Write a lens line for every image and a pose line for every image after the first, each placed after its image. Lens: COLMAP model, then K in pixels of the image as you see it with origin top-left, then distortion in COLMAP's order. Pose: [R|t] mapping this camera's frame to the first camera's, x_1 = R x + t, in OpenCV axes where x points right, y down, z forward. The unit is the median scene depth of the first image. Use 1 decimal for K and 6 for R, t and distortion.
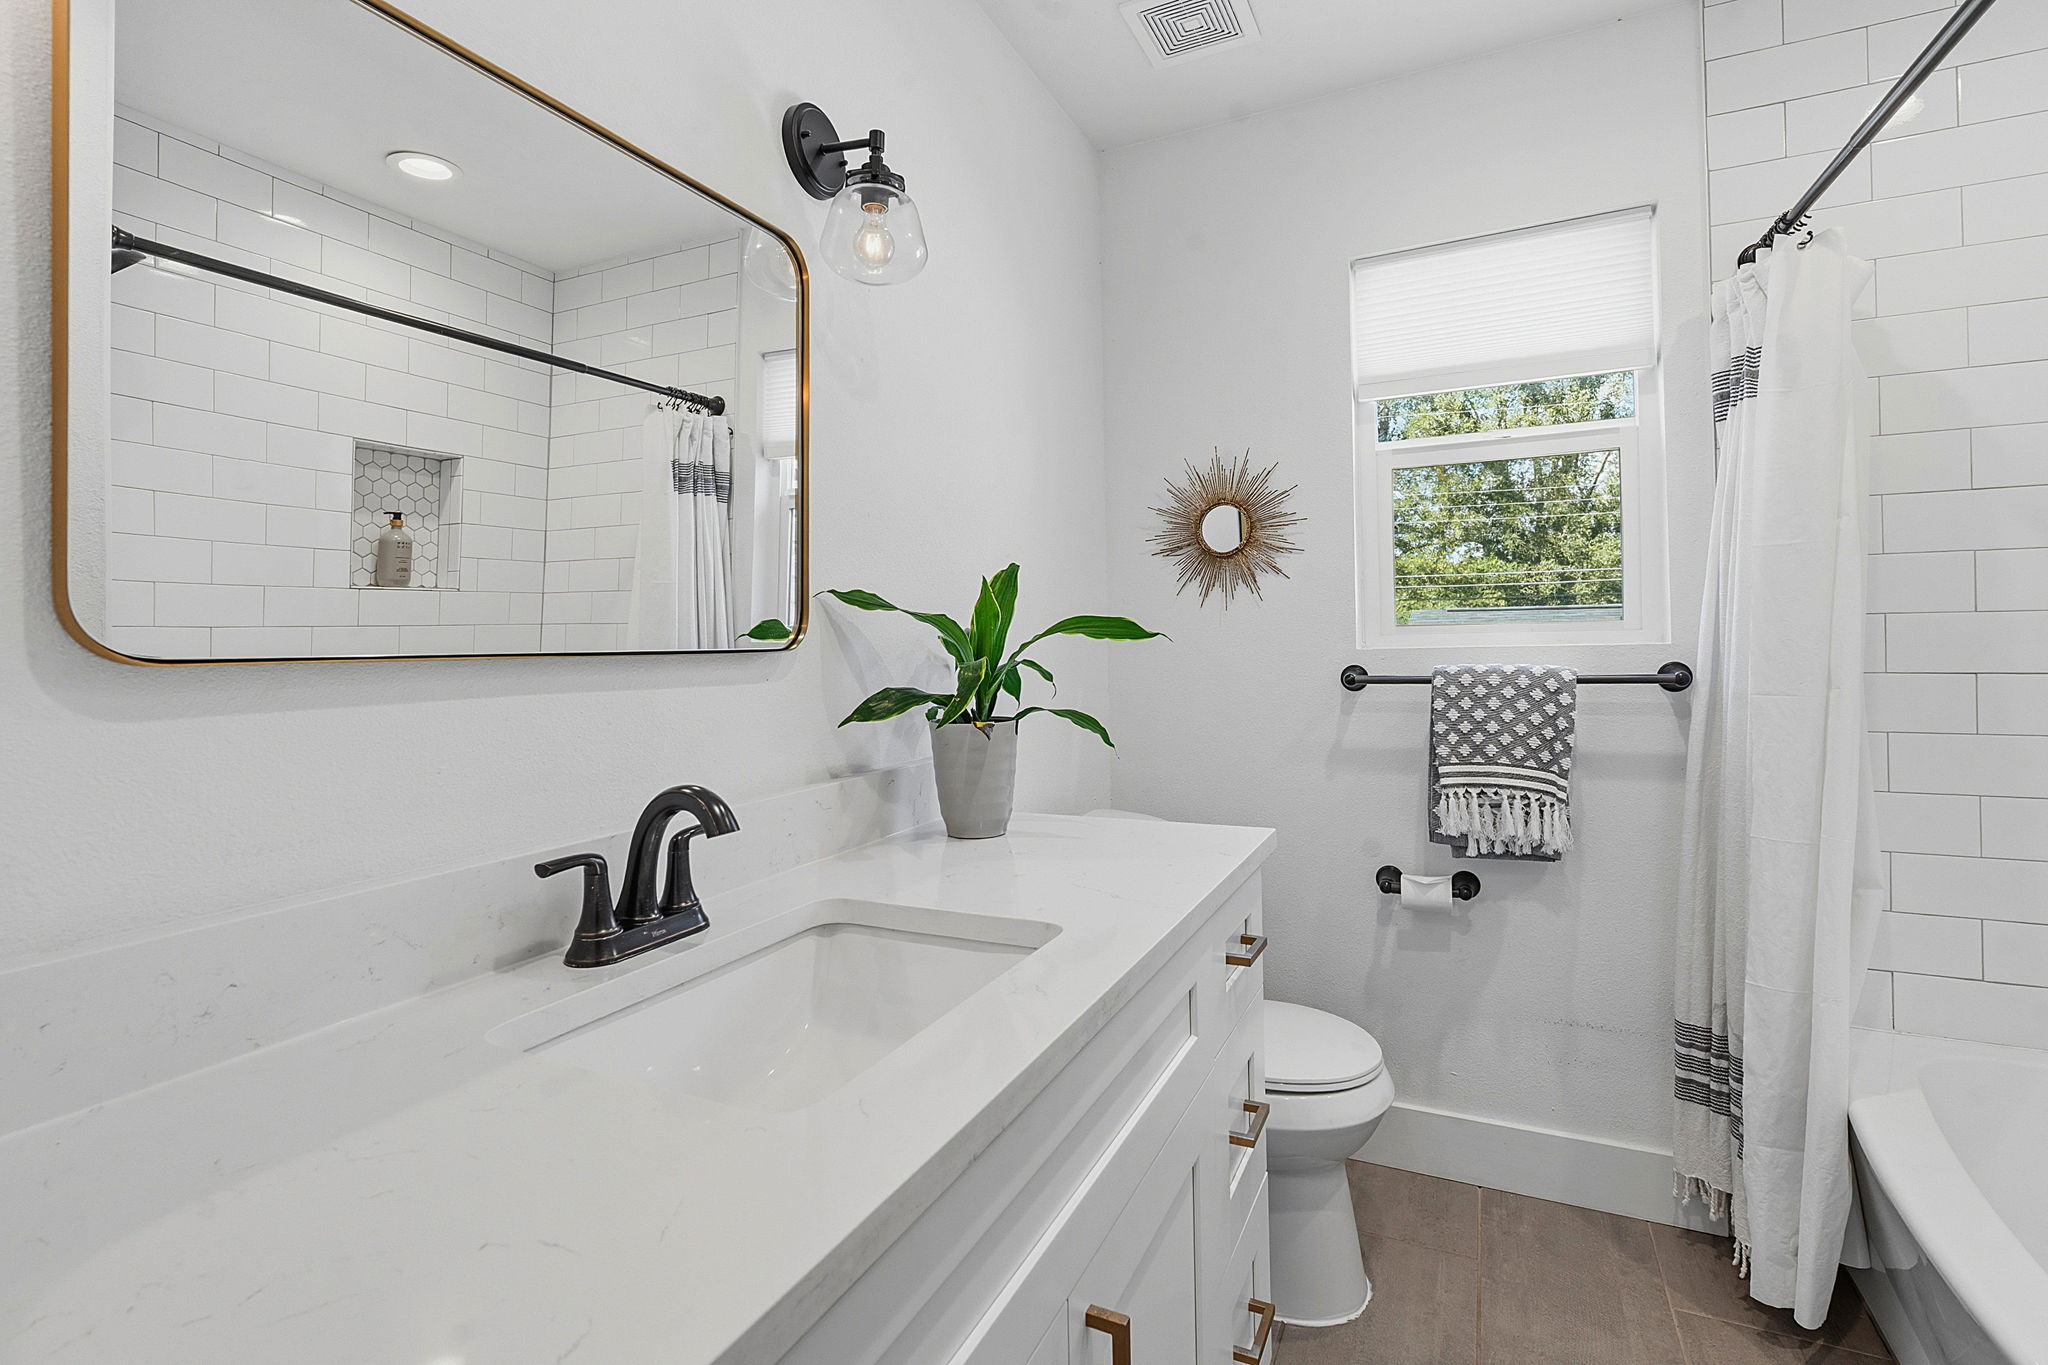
lens RADIAL K [[954.5, 0, 1025.6], [0, 954.5, 624.3], [0, 0, 1]] dist [-0.002264, -0.000295]
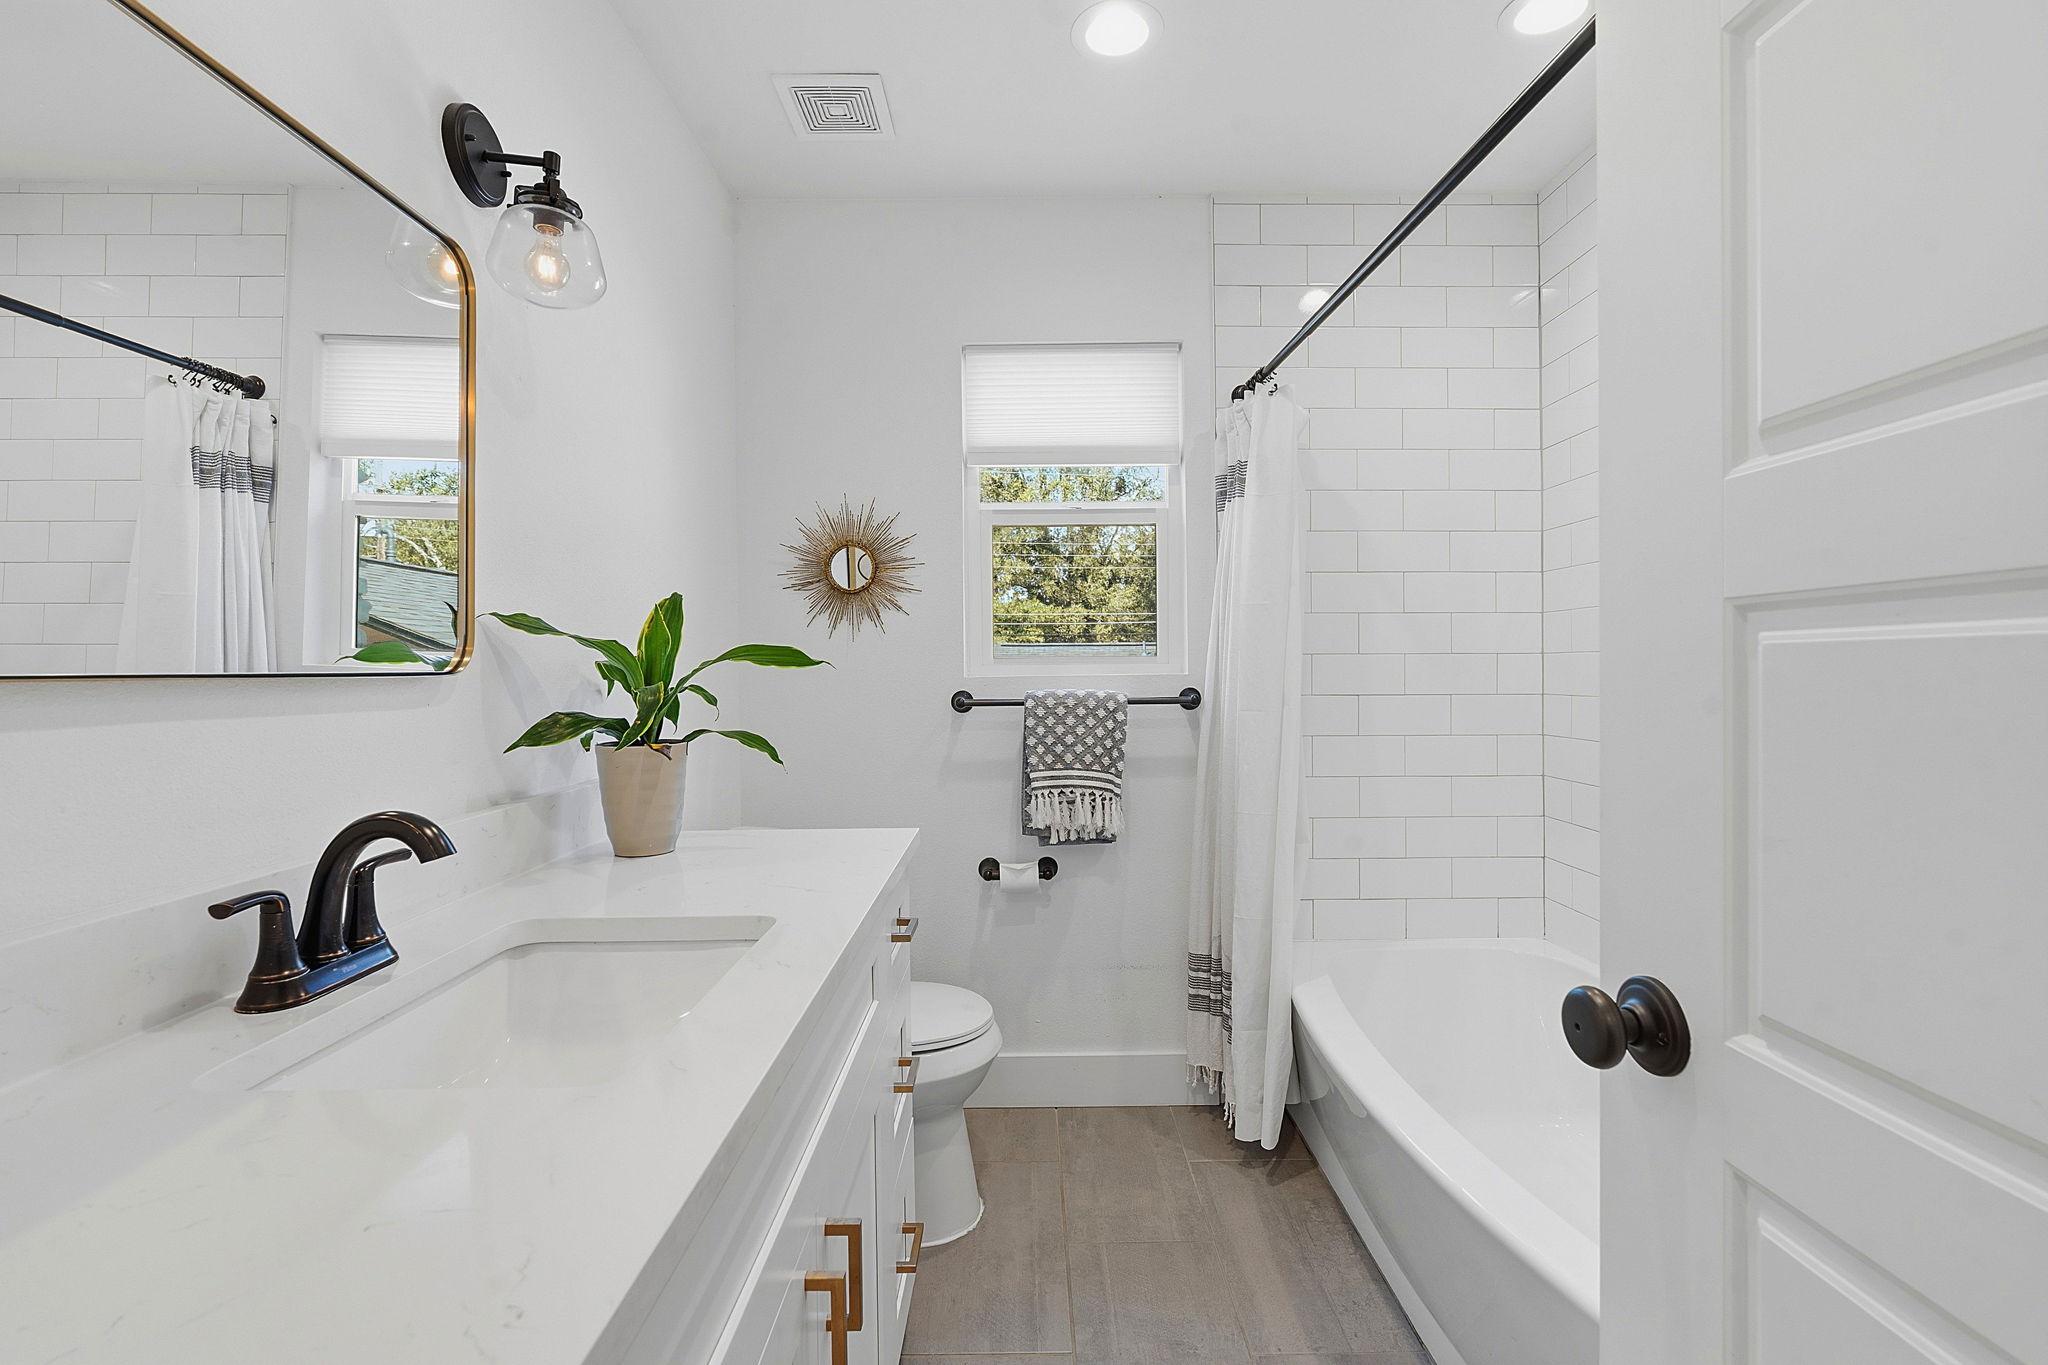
lens RADIAL K [[926.9, 0, 1024.1], [0, 926.9, 654.7], [0, 0, 1]] dist [-0.002885, 0.000558]
pose [[0.897957, 0.015847, 0.439797, -0.114552], [-0.016152, 0.999865, -0.003050, 0.000987], [-0.439786, -0.004365, 0.898092, -0.076174]]
